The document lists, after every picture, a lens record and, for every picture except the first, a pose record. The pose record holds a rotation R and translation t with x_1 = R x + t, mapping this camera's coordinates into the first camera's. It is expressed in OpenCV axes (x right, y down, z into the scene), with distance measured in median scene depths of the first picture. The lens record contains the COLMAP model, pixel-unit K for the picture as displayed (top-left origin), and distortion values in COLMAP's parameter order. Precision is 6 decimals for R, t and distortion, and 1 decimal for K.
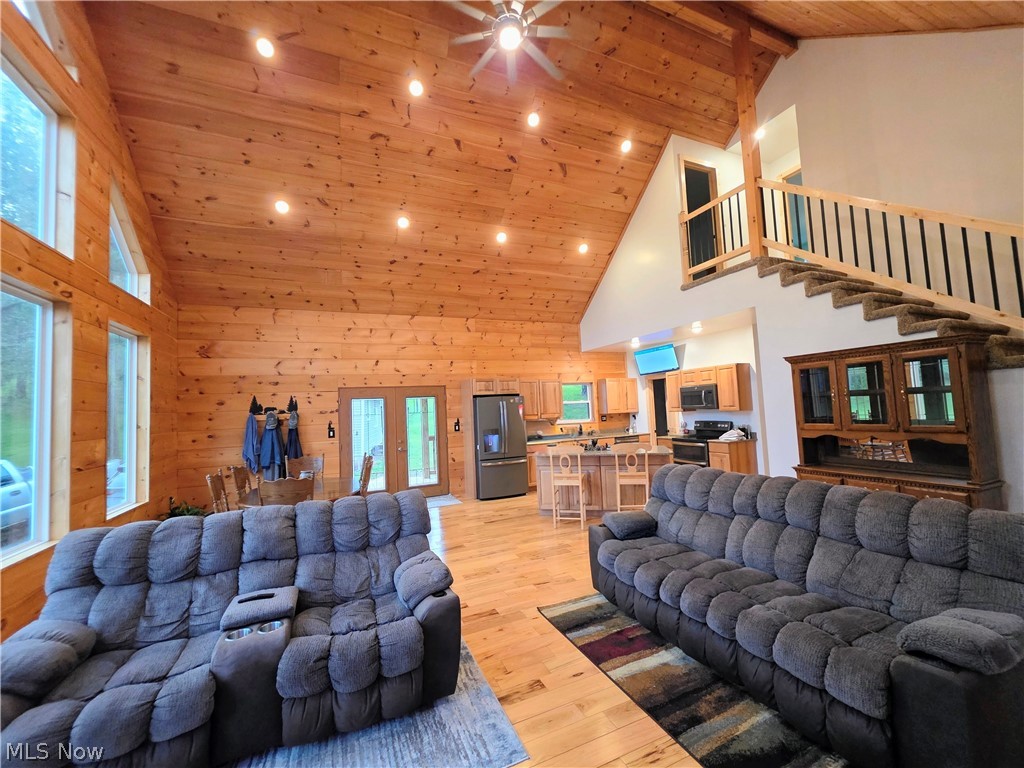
lens RADIAL K [[410.6, 0, 509.6], [0, 410.6, 384.9], [0, 0, 1]] dist [0.002126, -0.000081]
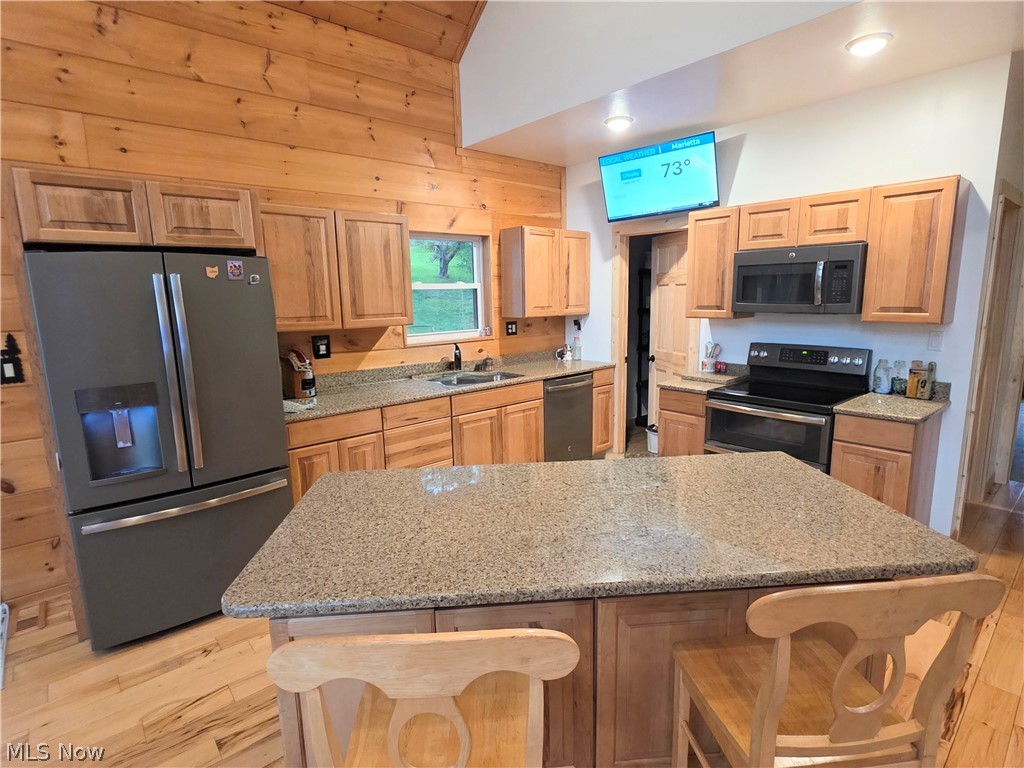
lens RADIAL K [[527.6, 0, 512.2], [0, 527.6, 387.4], [0, 0, 1]] dist [0.022455, 0.000093]
pose [[0.950784, -0.029909, 0.308408, 0.067138], [-0.040412, 0.974859, 0.219125, 0.024013], [-0.307208, -0.220804, 0.925672, 0.515888]]
